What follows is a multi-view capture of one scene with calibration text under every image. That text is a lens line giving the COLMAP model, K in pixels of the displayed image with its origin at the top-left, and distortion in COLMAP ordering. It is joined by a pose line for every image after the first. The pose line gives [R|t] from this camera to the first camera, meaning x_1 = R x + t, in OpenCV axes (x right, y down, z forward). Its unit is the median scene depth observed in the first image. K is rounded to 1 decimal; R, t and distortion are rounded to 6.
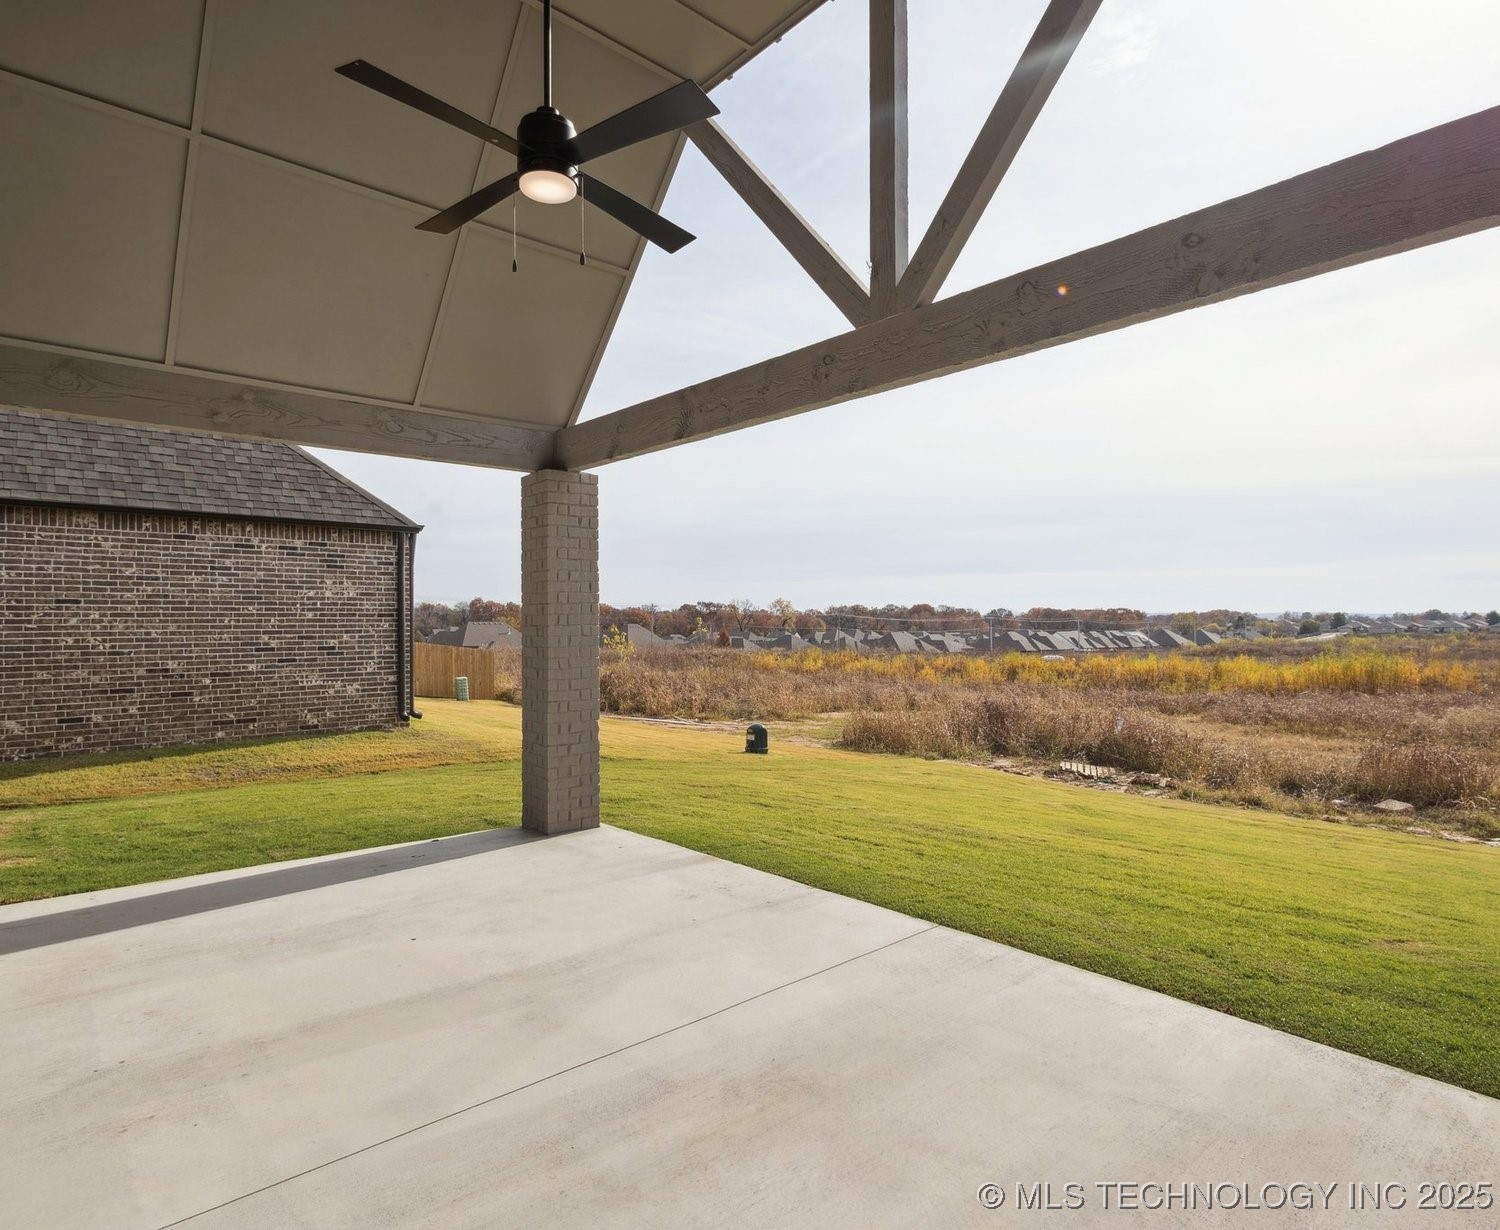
lens RADIAL K [[854.7, 0, 751.2], [0, 854.7, 613.5], [0, 0, 1]] dist [0.007550, -0.001628]
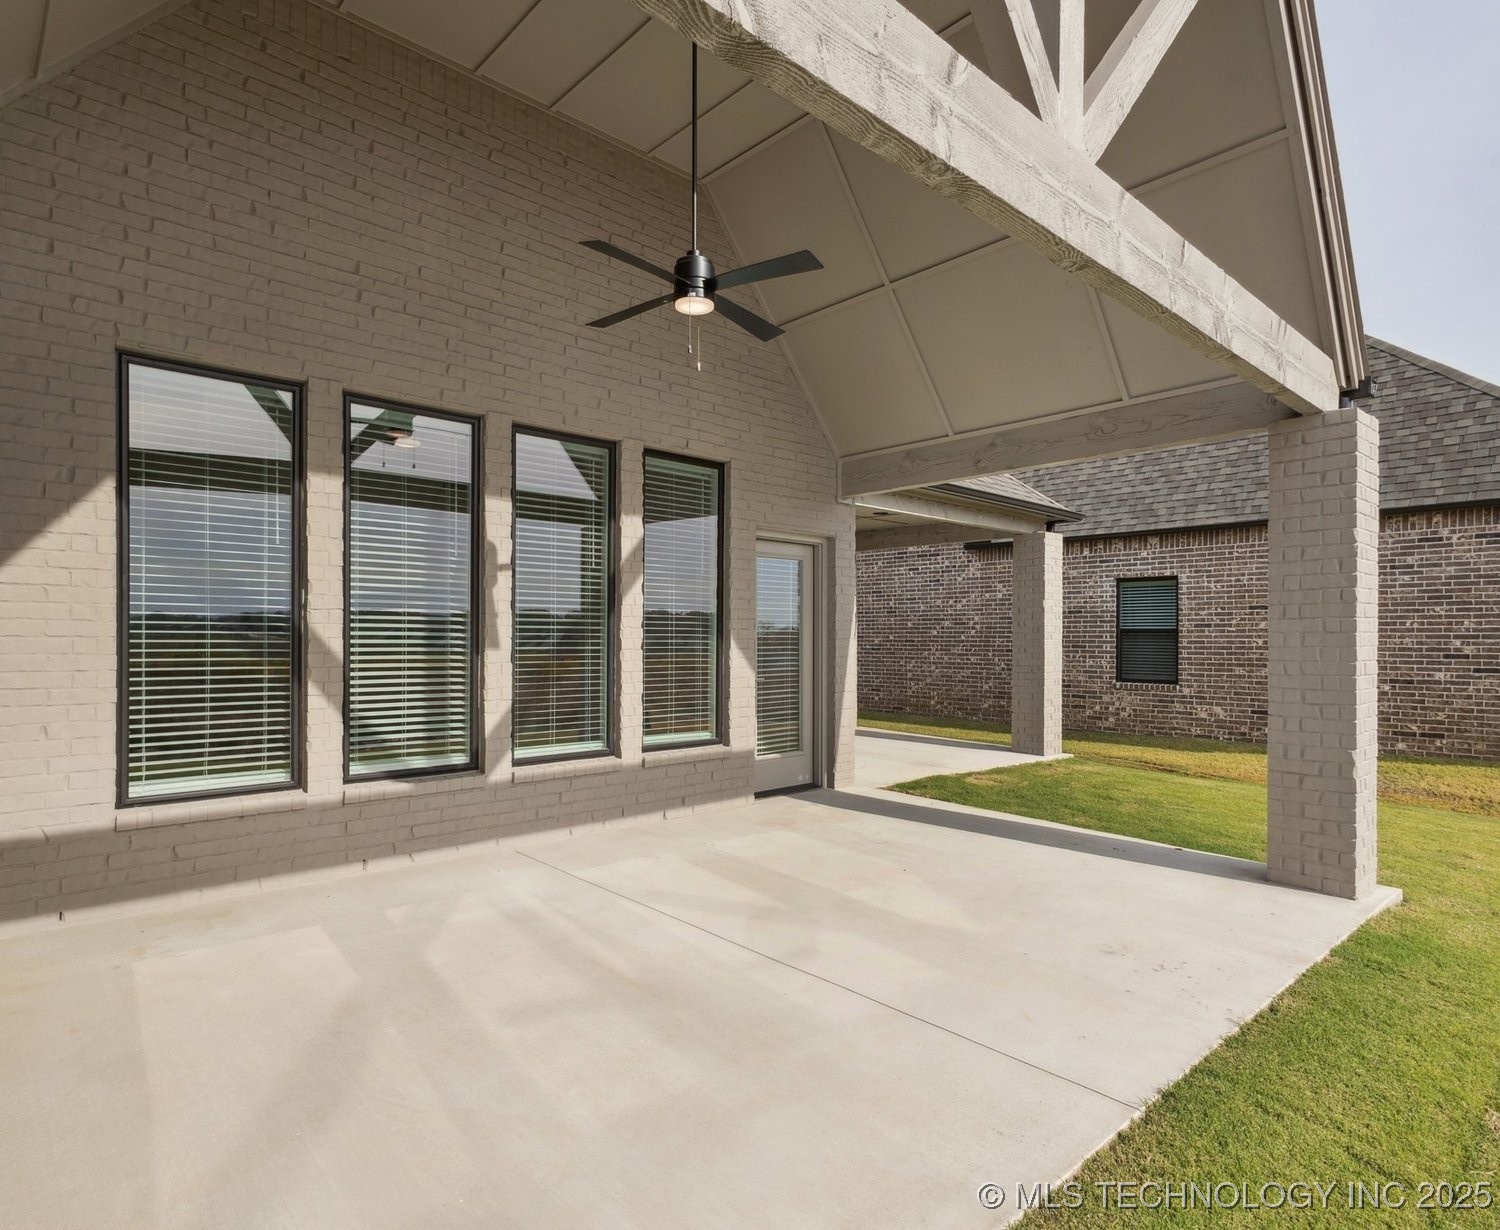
lens RADIAL K [[854.7, 0, 730.0], [0, 854.7, 643.9], [0, 0, 1]] dist [0.007550, -0.001628]
pose [[-0.003227, 0.013141, -0.999908, 0.309984], [0.008185, 0.999881, 0.013114, 0.012343], [0.999961, -0.008142, -0.003334, 0.275761]]
